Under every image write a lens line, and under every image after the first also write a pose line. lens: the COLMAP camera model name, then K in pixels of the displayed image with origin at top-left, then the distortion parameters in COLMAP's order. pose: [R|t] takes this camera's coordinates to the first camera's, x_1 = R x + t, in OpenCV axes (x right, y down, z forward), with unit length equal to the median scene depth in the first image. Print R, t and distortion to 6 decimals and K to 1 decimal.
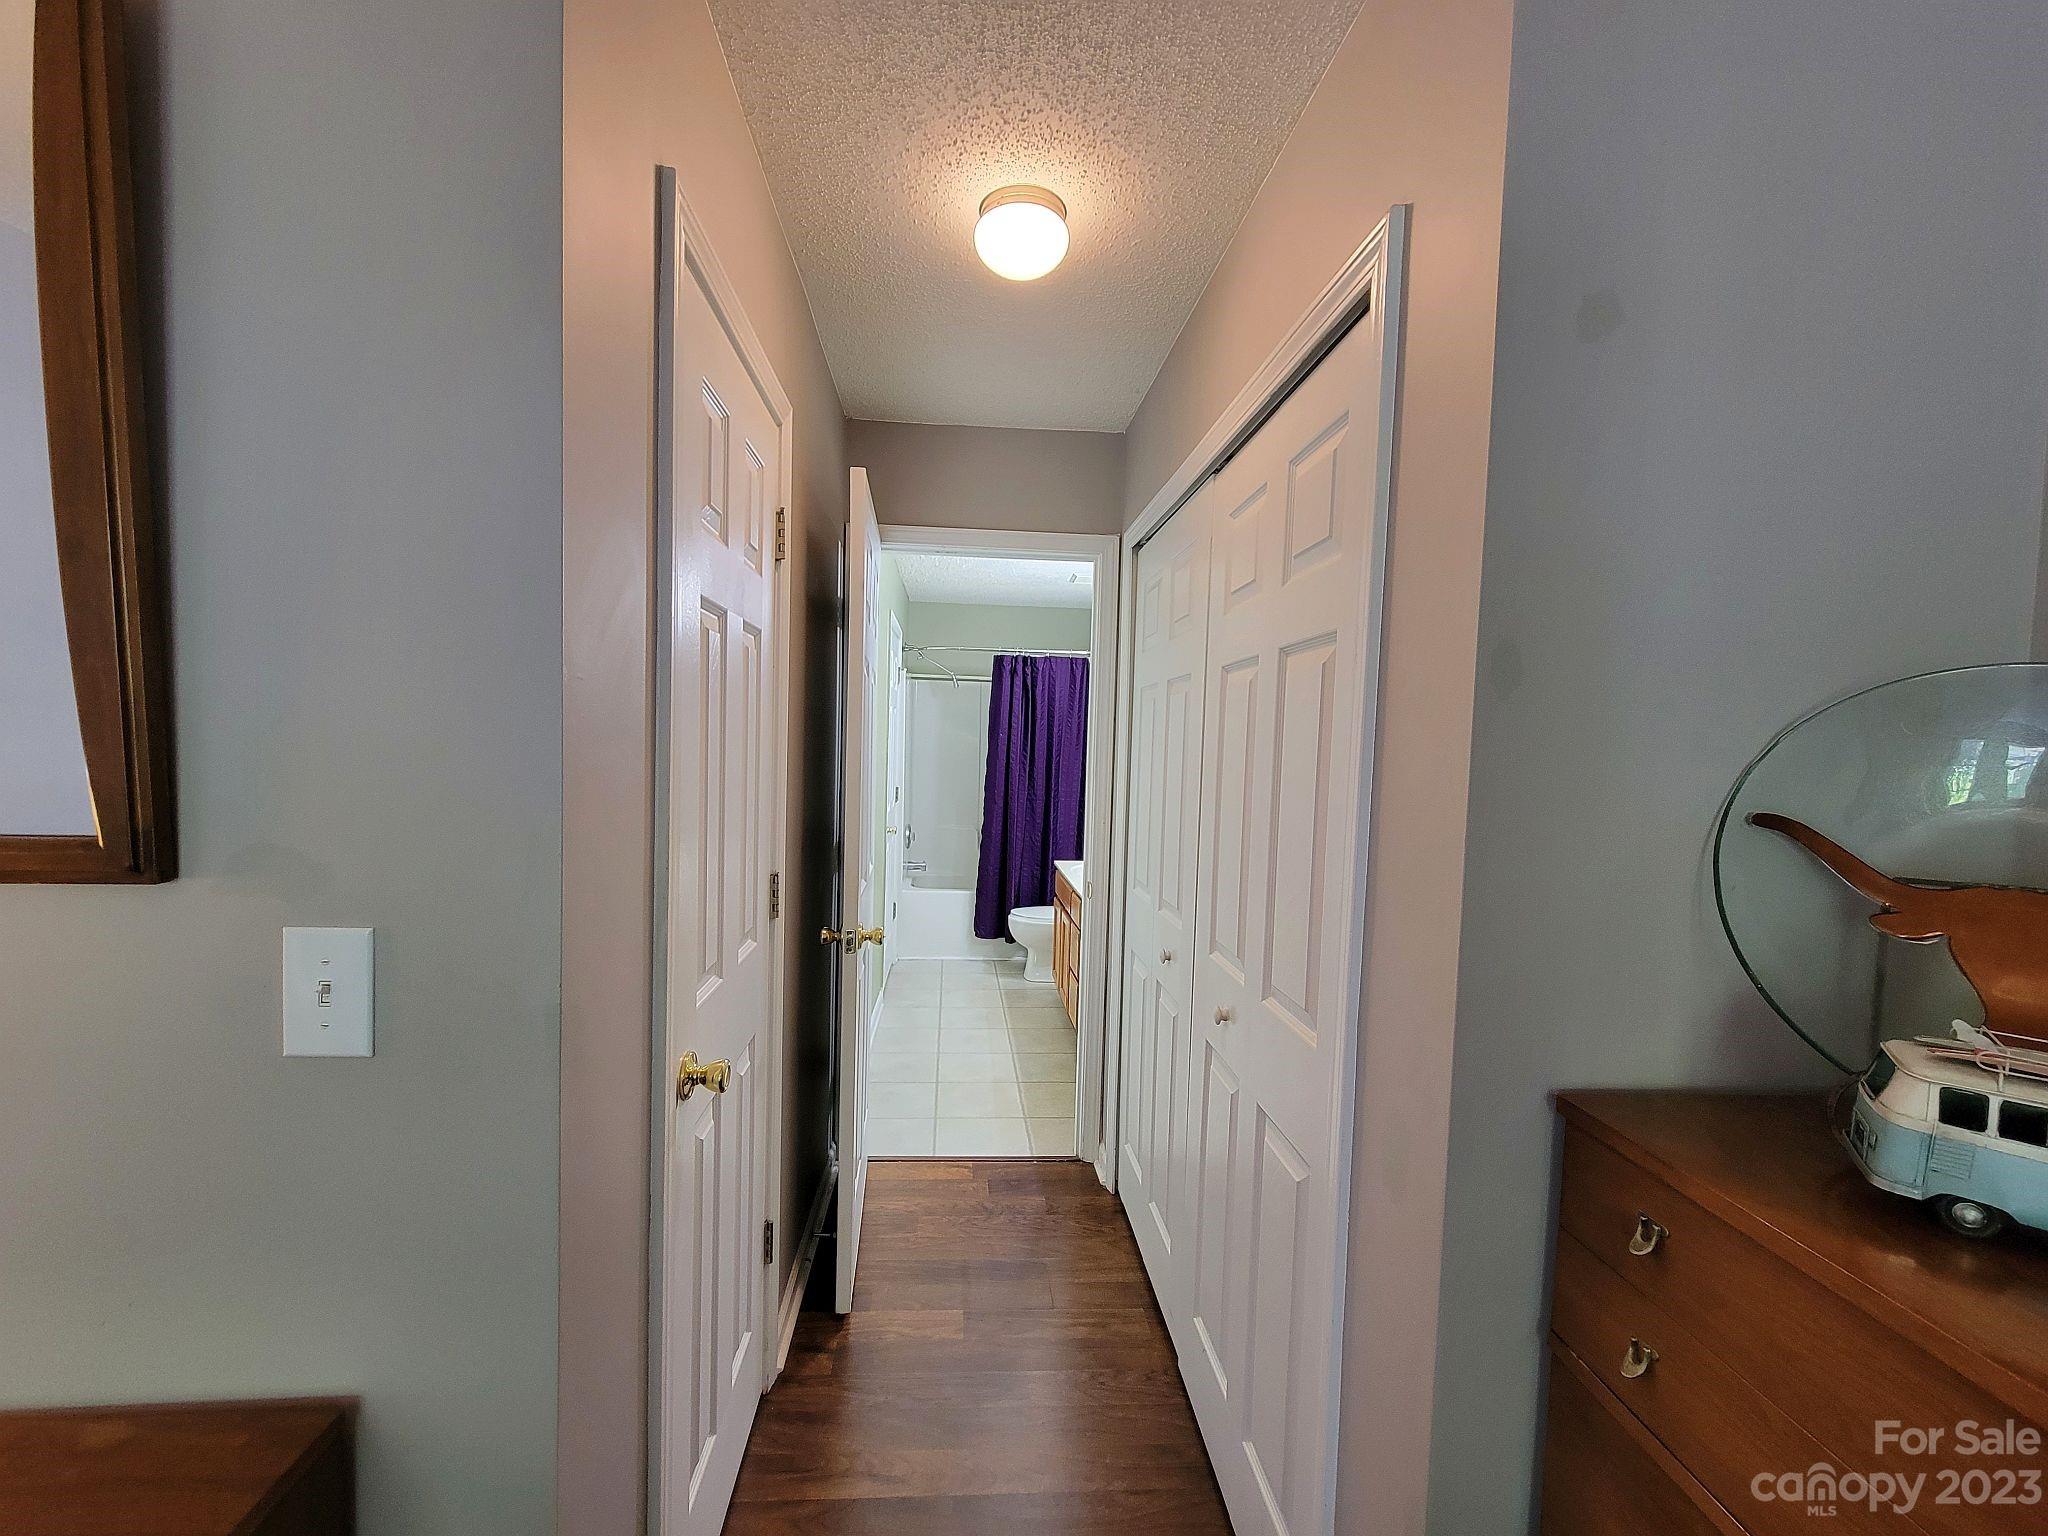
lens RADIAL K [[830.2, 0, 1032.8], [0, 830.2, 778.3], [0, 0, 1]] dist [0.004711, -0.003067]
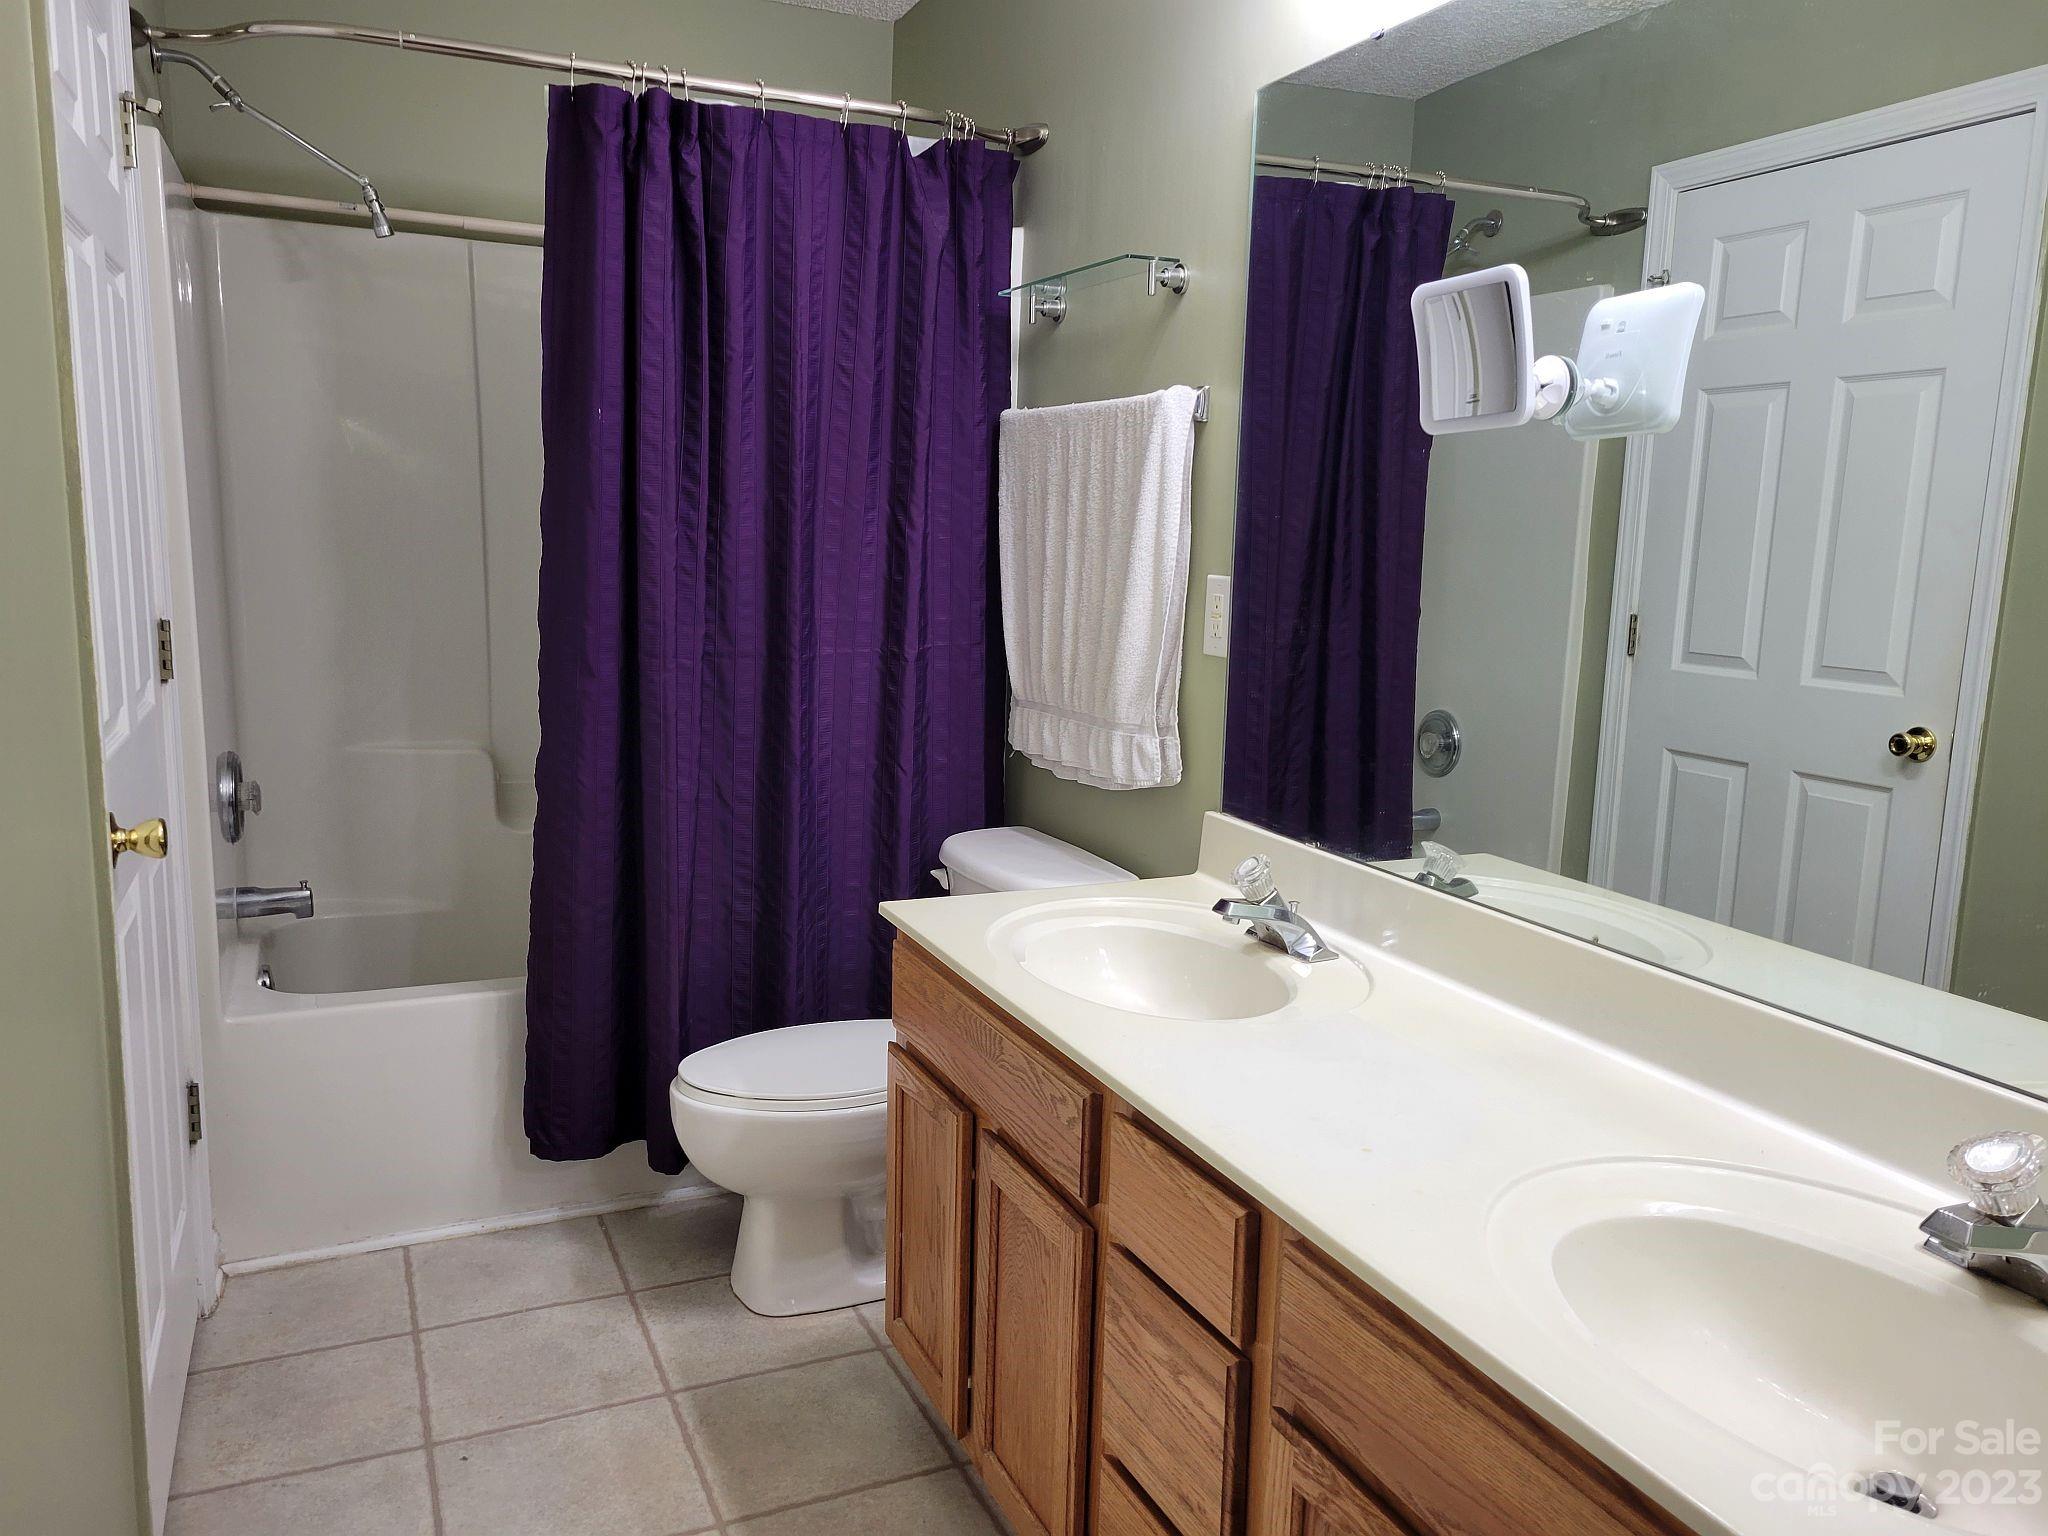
lens RADIAL K [[1527.2, 0, 1011.5], [0, 1527.2, 770.3], [0, 0, 1]] dist [0.049075, -0.031991]
pose [[0.949126, -0.056069, 0.309866, -0.070175], [0.017419, 0.991862, 0.126118, 0.001019], [-0.314416, -0.114304, 0.942379, 0.487489]]
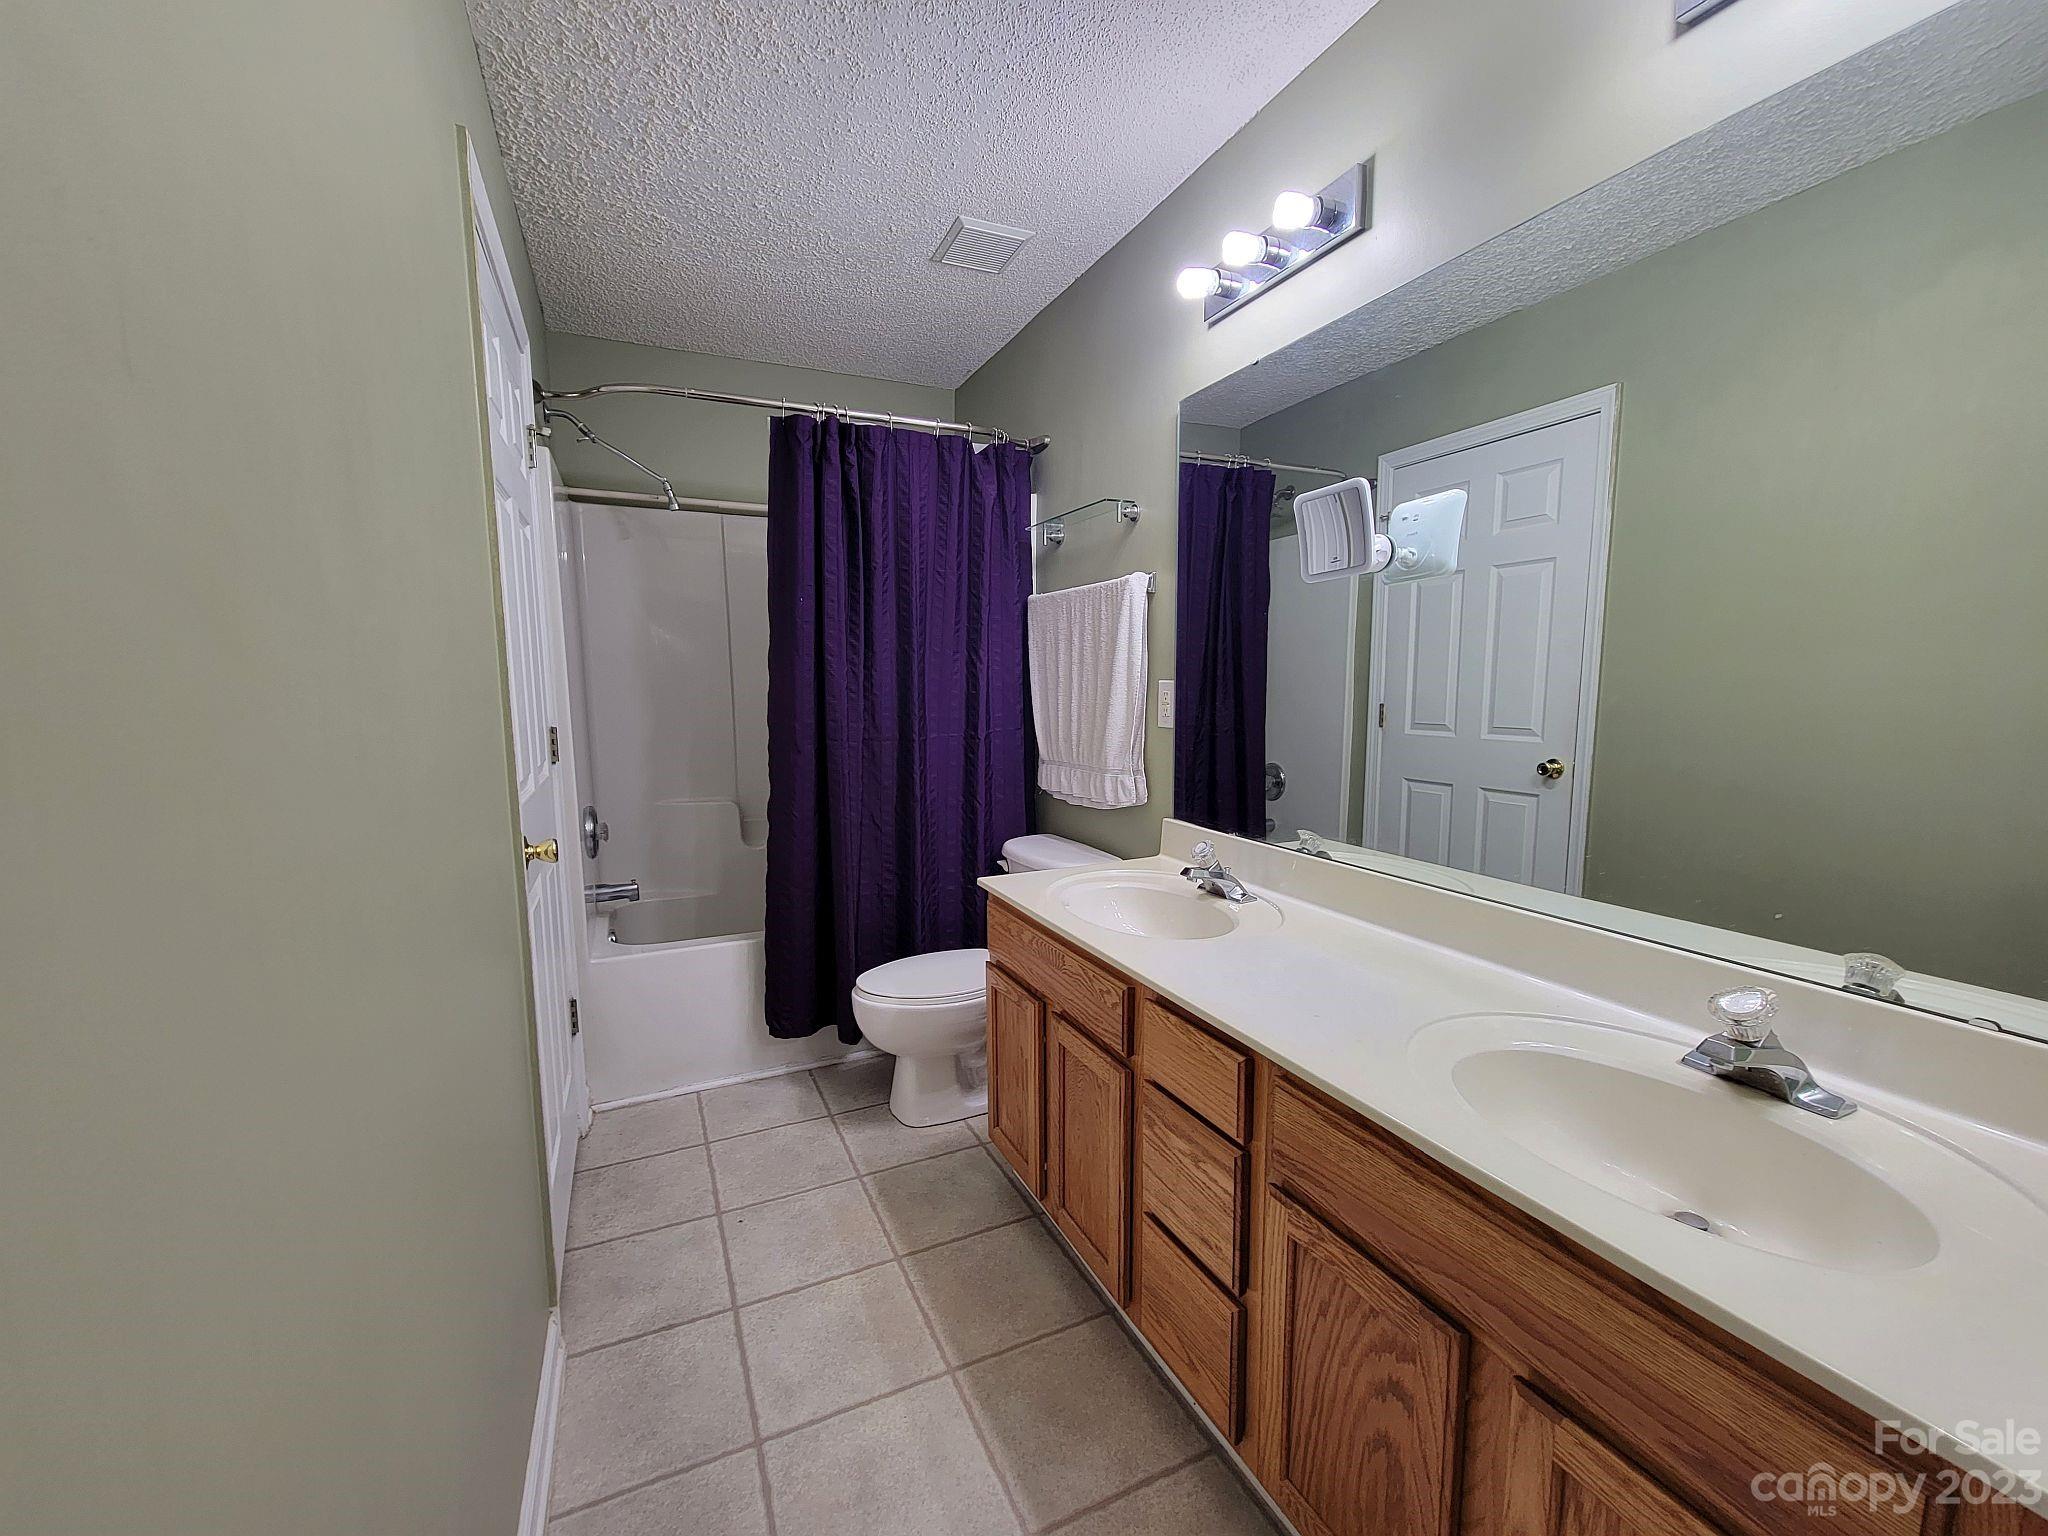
lens RADIAL K [[830.2, 0, 1014.5], [0, 830.2, 776.6], [0, 0, 1]] dist [0.004711, -0.003067]
pose [[0.944275, -0.075092, 0.320477, -0.079746], [0.051077, 0.995264, 0.082709, 0.011782], [-0.325170, -0.061731, 0.943639, 0.525210]]
